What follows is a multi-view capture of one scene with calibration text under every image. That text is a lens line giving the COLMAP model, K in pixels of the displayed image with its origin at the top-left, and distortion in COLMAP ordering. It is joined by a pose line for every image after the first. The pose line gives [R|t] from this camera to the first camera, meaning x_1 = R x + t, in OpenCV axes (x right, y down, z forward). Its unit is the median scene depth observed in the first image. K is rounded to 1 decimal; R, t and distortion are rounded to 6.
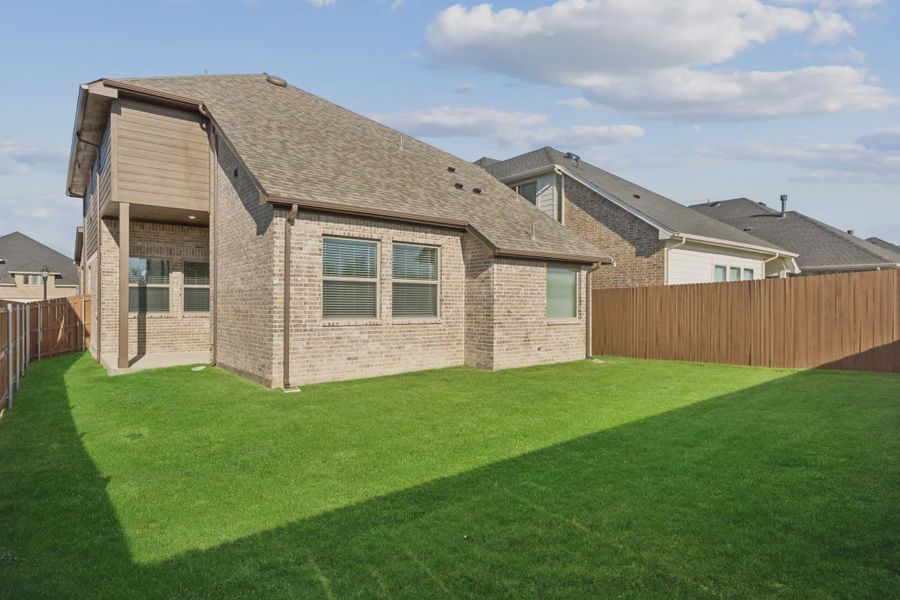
lens RADIAL K [[491.8, 0, 451.0], [0, 491.8, 303.9], [0, 0, 1]] dist [-0.004368, 0.000572]
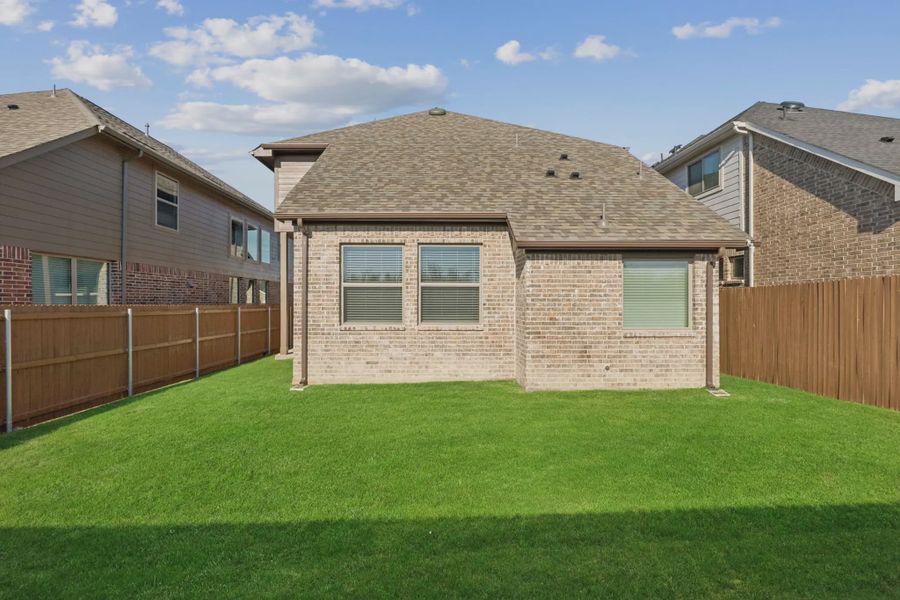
lens RADIAL K [[429.6, 0, 450.3], [0, 429.6, 299.8], [0, 0, 1]] dist [-0.014481, 0.000754]
pose [[0.796533, -0.008058, -0.604541, 0.416122], [0.002883, 0.999950, -0.009529, -0.009099], [0.604588, 0.005847, 0.796517, 0.351452]]
